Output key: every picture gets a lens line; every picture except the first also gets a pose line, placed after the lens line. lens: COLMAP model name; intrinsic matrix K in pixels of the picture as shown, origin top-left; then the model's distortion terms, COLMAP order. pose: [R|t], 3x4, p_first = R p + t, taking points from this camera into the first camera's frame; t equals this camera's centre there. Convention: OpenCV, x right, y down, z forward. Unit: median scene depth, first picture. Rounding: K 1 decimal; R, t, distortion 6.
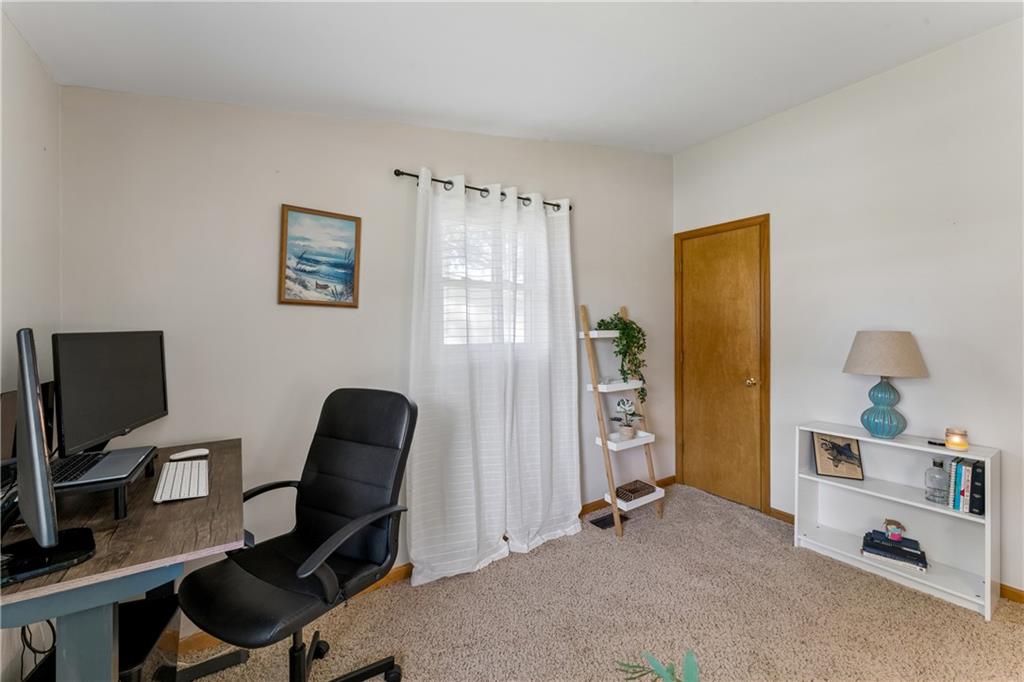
lens RADIAL K [[414.4, 0, 515.1], [0, 414.4, 326.6], [0, 0, 1]] dist [0.000541, 0.000178]
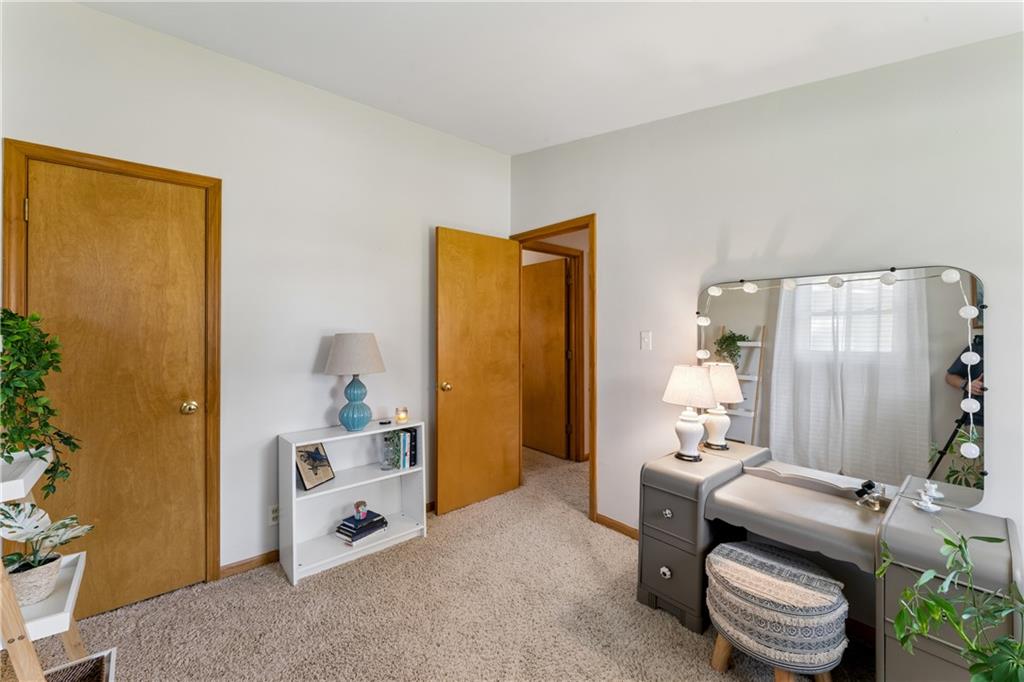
lens RADIAL K [[414.4, 0, 515.1], [0, 414.4, 326.6], [0, 0, 1]] dist [0.000541, 0.000178]
pose [[-0.098629, 0.007516, 0.995096, -0.225359], [-0.003624, 0.999962, -0.007912, 0.000698], [-0.995118, -0.004387, -0.098598, 0.626020]]
